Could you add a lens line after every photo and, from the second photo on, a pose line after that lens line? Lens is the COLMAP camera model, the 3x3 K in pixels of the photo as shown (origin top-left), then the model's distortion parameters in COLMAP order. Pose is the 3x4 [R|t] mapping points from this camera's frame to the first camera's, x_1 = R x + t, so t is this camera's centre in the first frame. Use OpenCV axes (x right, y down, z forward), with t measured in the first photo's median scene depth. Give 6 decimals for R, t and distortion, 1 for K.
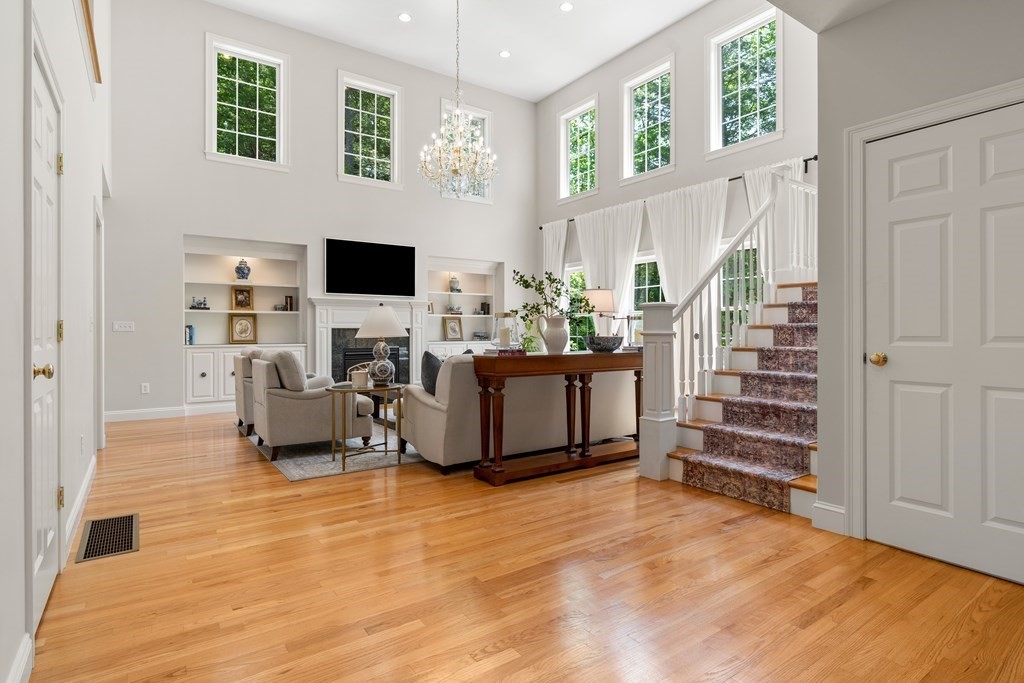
lens RADIAL K [[523.7, 0, 507.3], [0, 523.7, 344.0], [0, 0, 1]] dist [-0.003037, -0.000675]
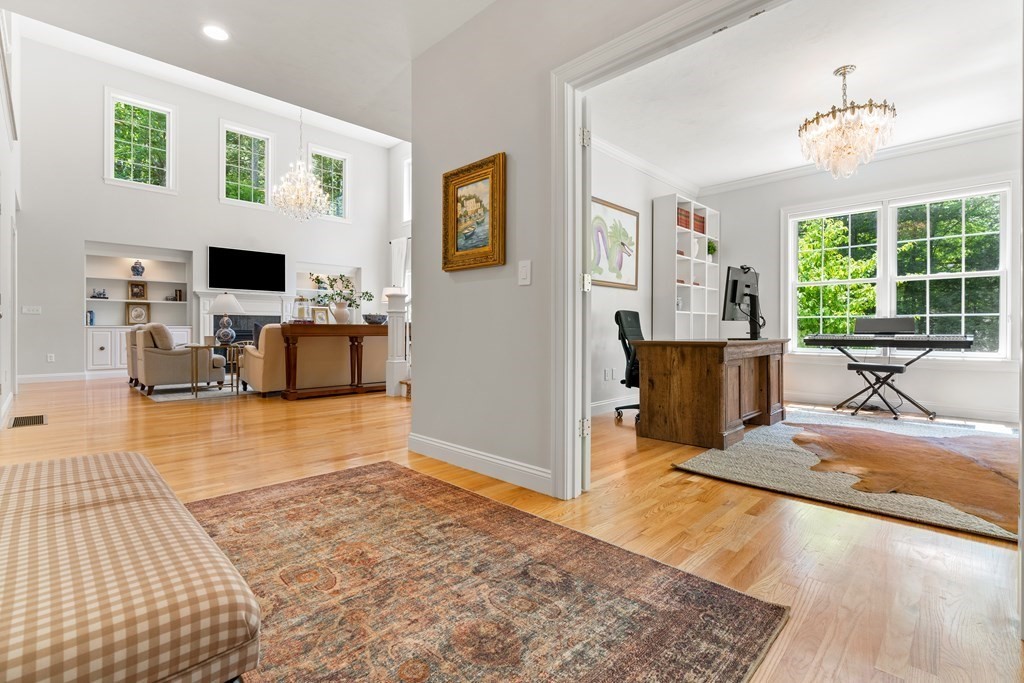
lens RADIAL K [[463.3, 0, 504.1], [0, 463.3, 338.2], [0, 0, 1]] dist [-0.002564, -0.000182]
pose [[0.985279, -0.001824, 0.170945, 0.193314], [0.002608, 0.999987, -0.004364, 0.037965], [-0.170935, 0.004745, 0.985271, -0.283367]]
